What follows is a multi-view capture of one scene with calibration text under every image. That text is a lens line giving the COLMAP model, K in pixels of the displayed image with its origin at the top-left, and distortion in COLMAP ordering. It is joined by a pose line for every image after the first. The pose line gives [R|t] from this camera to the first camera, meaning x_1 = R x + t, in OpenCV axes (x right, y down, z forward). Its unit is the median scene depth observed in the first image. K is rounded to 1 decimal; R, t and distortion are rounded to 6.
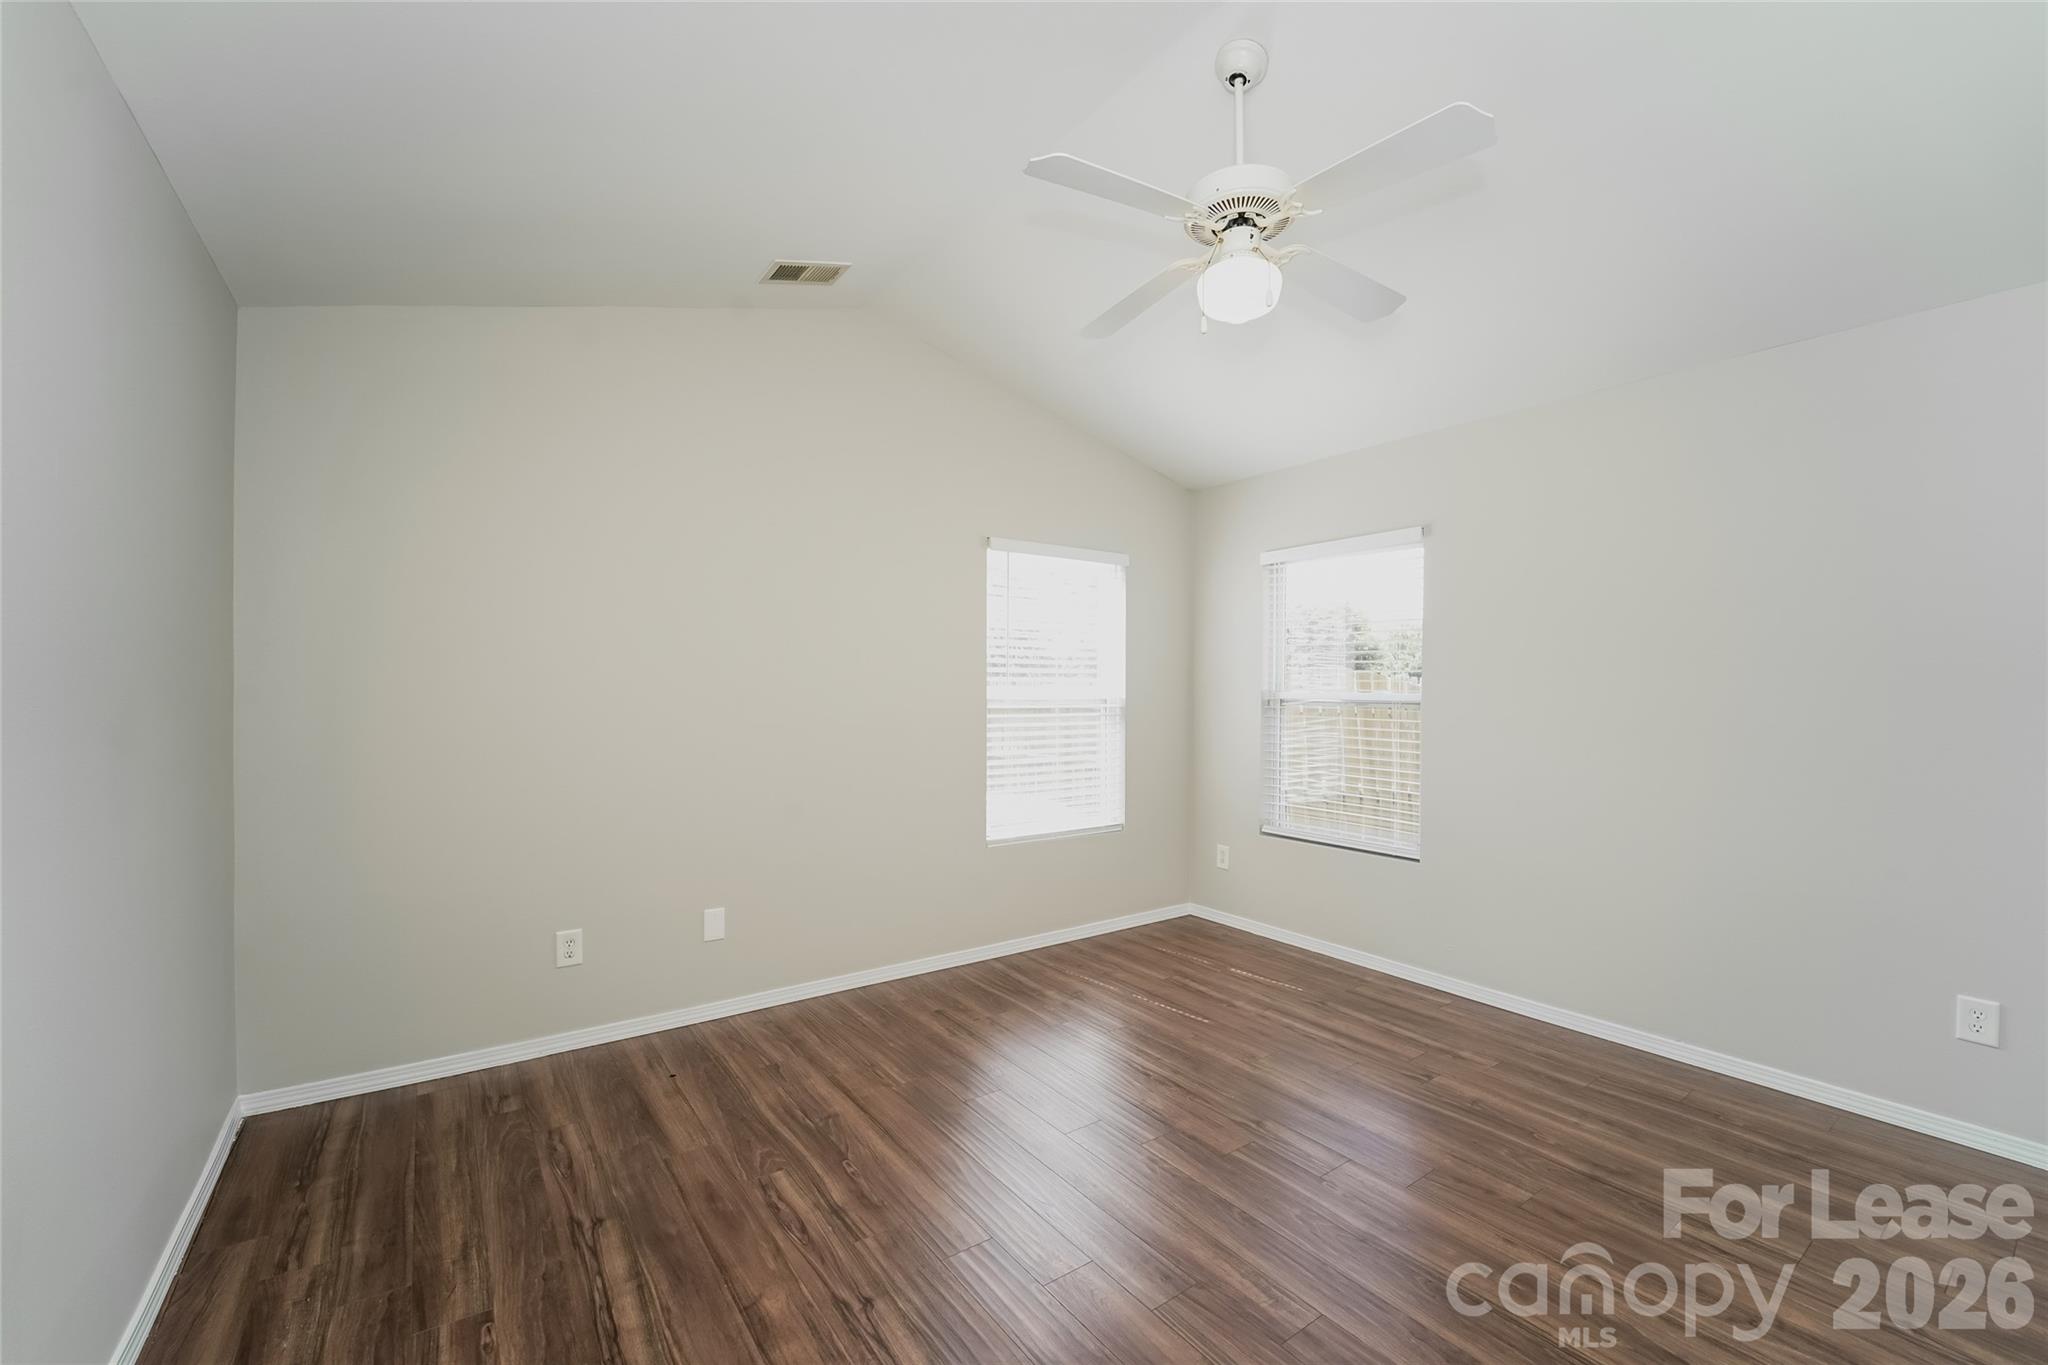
lens RADIAL K [[822.8, 0, 1035.2], [0, 822.8, 682.5], [0, 0, 1]] dist [-0.013429, -0.000084]
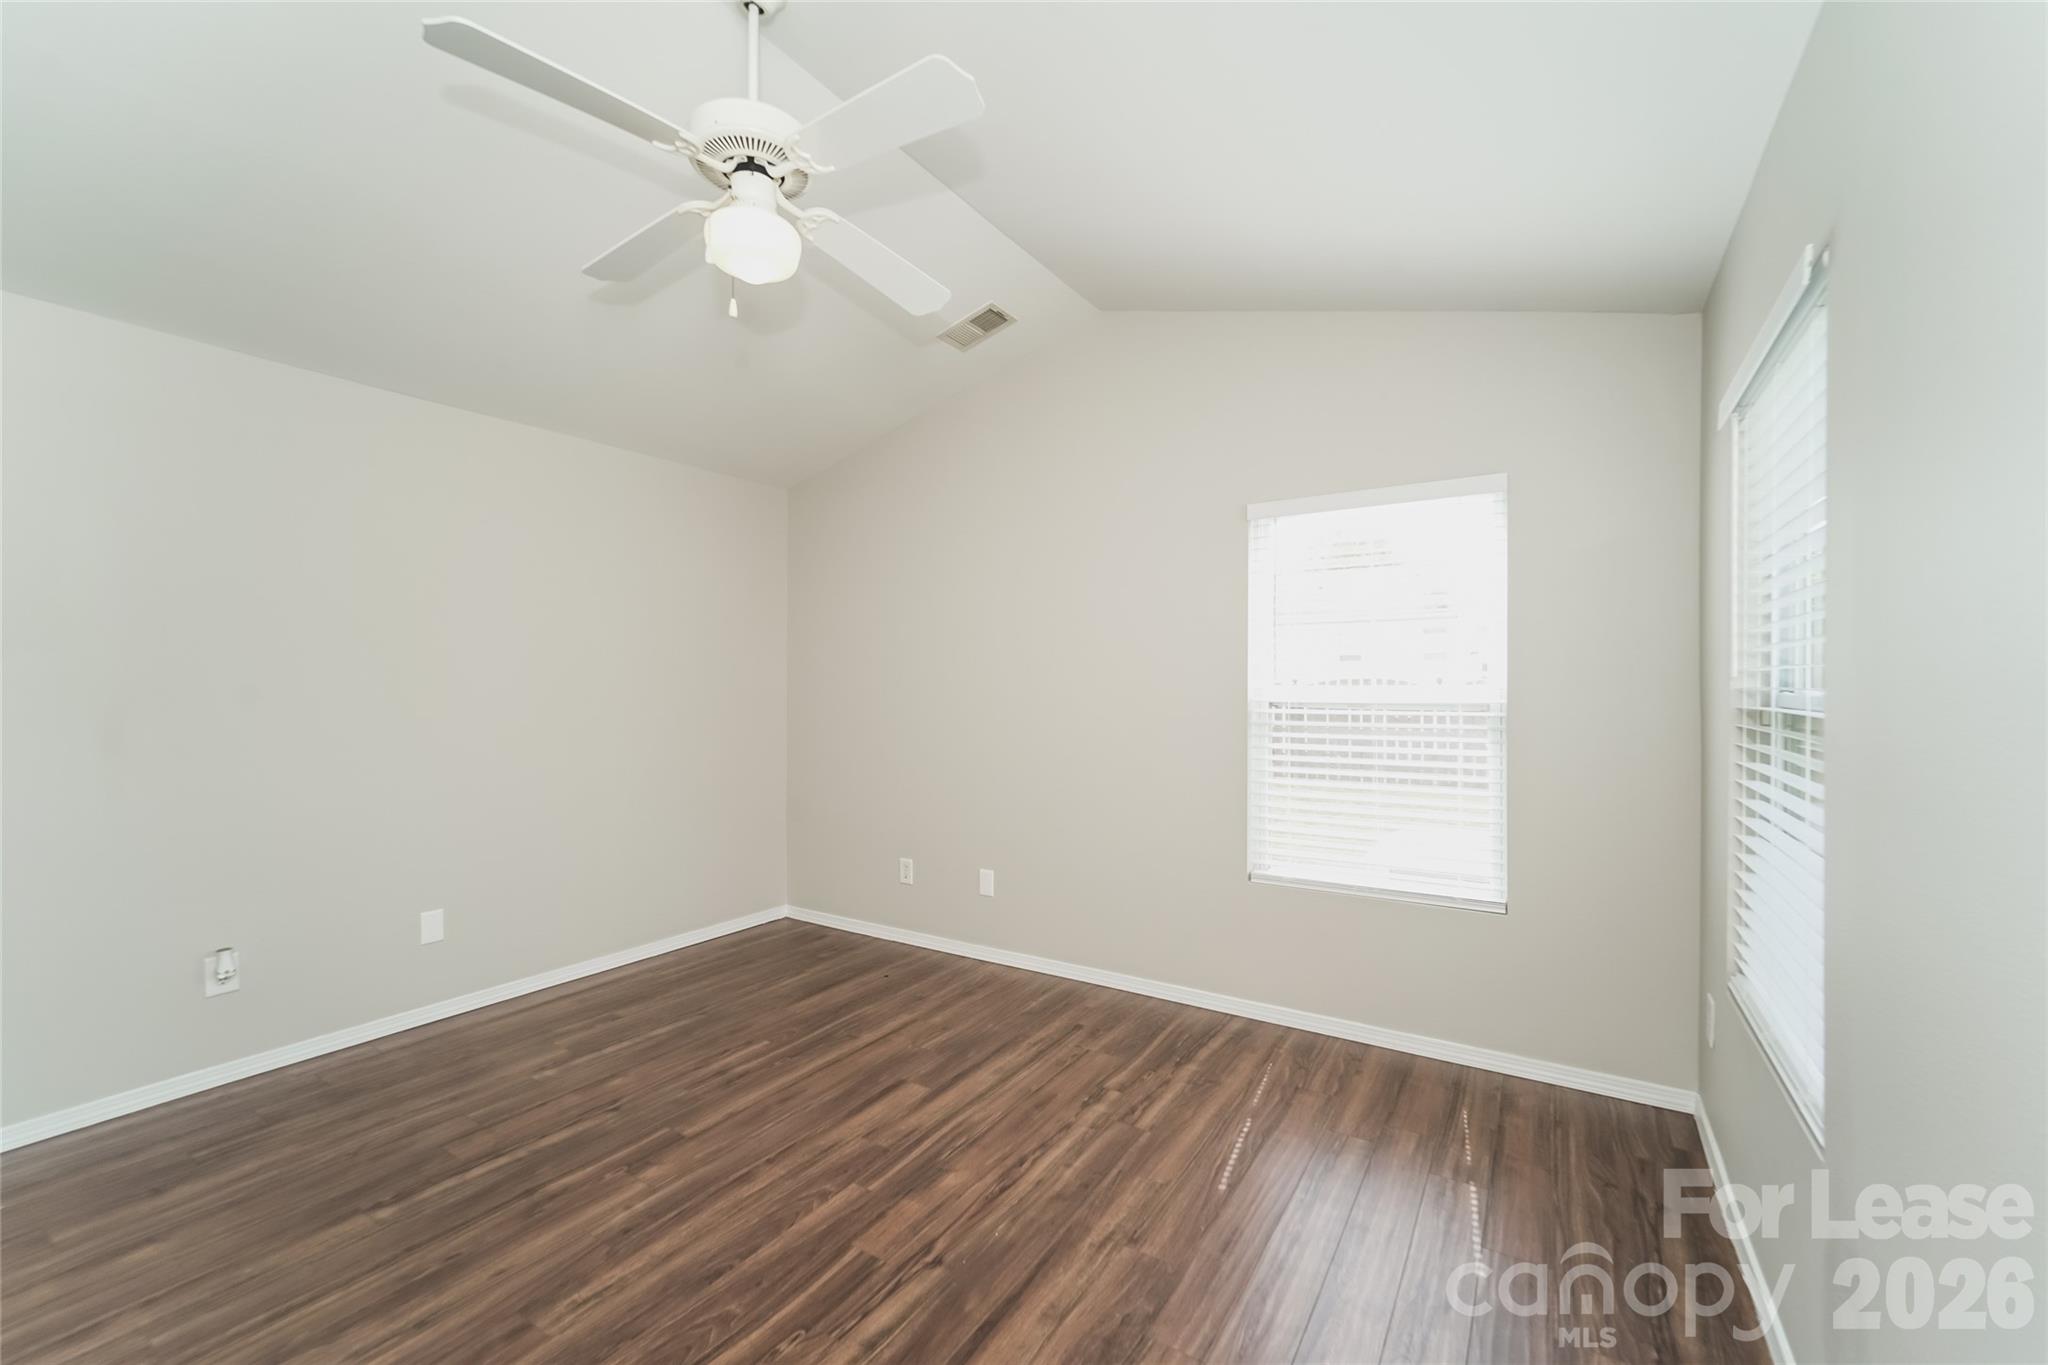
lens RADIAL K [[822.8, 0, 1041.8], [0, 822.8, 686.1], [0, 0, 1]] dist [-0.013429, -0.000084]
pose [[0.392416, -0.004113, -0.919779, 0.796788], [0.000956, 0.999991, -0.004064, 0.012790], [0.919787, 0.000715, 0.392417, 0.635916]]
